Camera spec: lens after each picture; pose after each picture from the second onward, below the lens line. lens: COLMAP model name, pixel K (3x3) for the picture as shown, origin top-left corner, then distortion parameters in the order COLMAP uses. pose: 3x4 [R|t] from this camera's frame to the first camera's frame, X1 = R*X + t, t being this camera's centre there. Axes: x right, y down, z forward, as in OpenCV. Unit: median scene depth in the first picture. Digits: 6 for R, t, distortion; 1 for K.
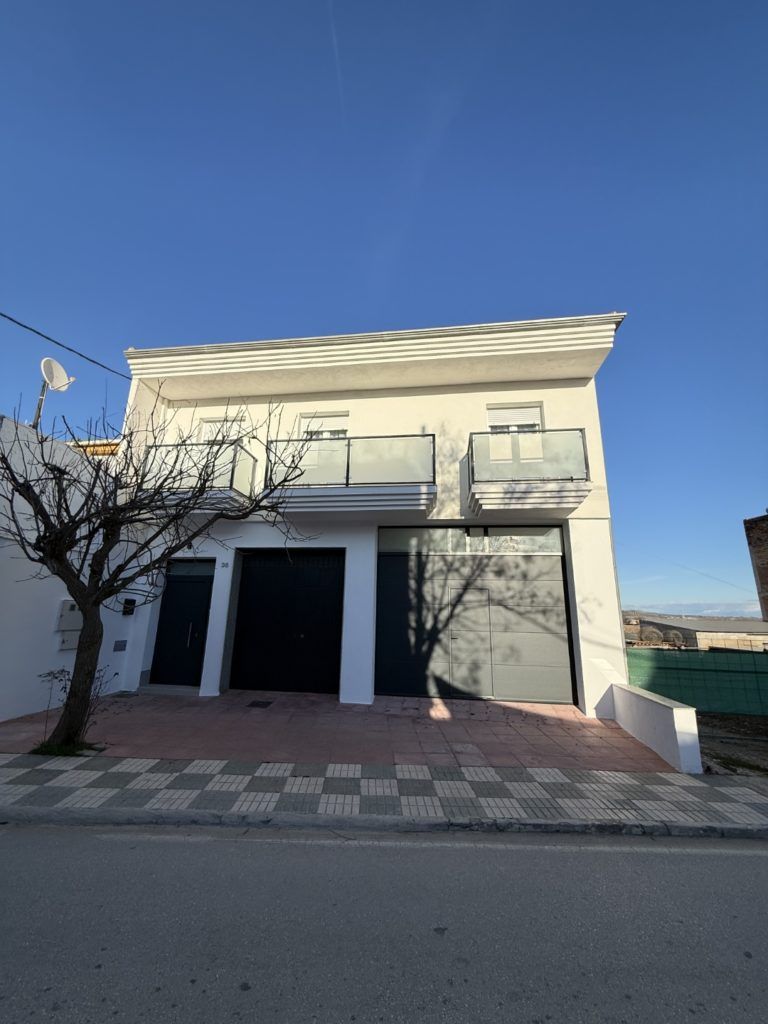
lens RADIAL K [[408.8, 0, 382.5], [0, 408.8, 508.6], [0, 0, 1]] dist [0.000998, -0.000389]
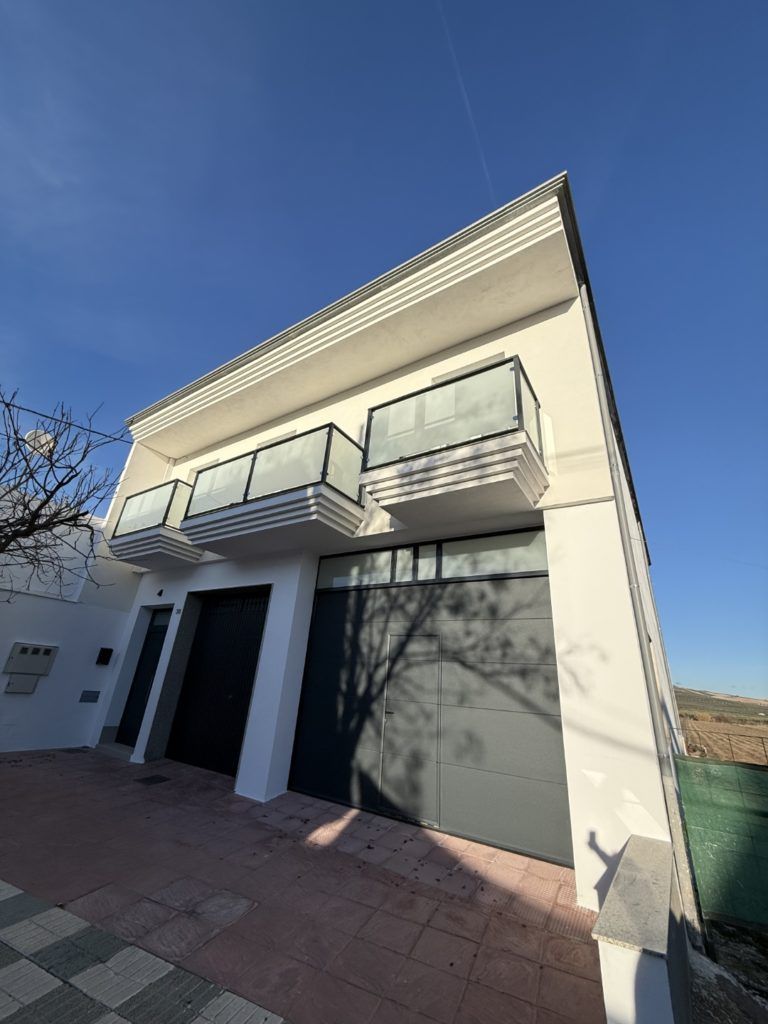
lens RADIAL K [[408.8, 0, 382.5], [0, 408.8, 508.6], [0, 0, 1]] dist [0.000998, -0.000389]
pose [[0.901704, -0.133585, -0.411199, 0.473464], [0.057951, 0.979832, -0.191236, 0.120832], [0.428453, 0.148609, 0.891260, 0.355724]]
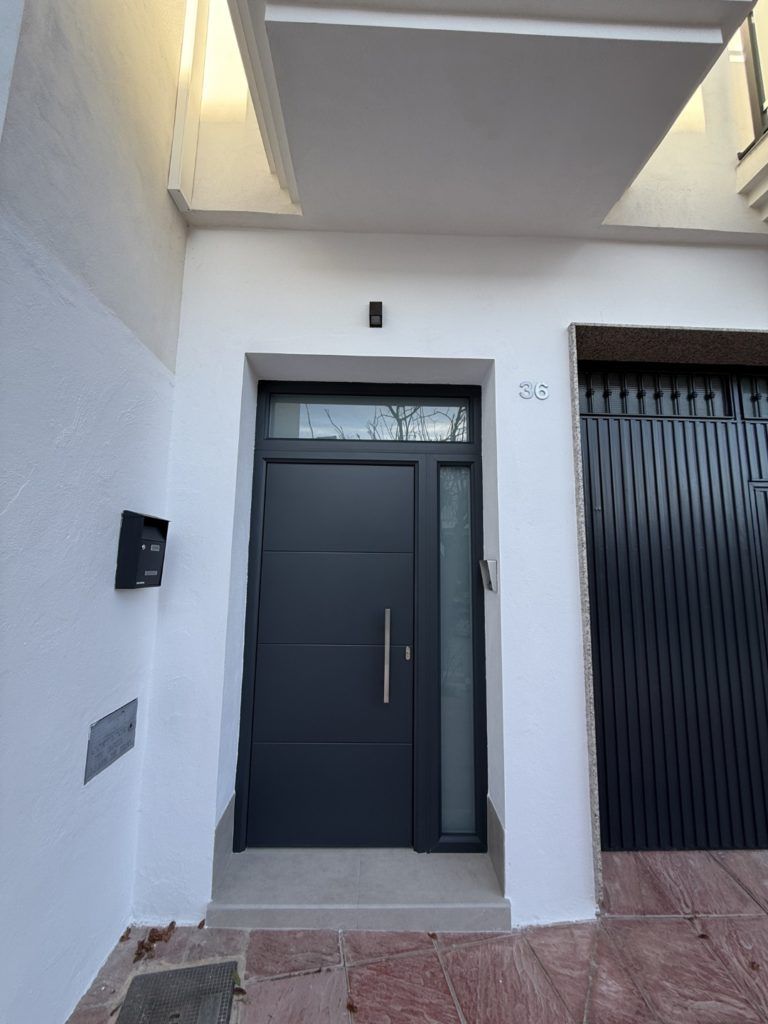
lens RADIAL K [[408.8, 0, 382.5], [0, 408.8, 508.6], [0, 0, 1]] dist [0.000998, -0.000389]
pose [[0.986328, 0.019018, 0.163692, -0.552235], [-0.038777, 0.992211, 0.118376, 0.196489], [-0.160165, -0.123105, 0.979384, 0.803062]]
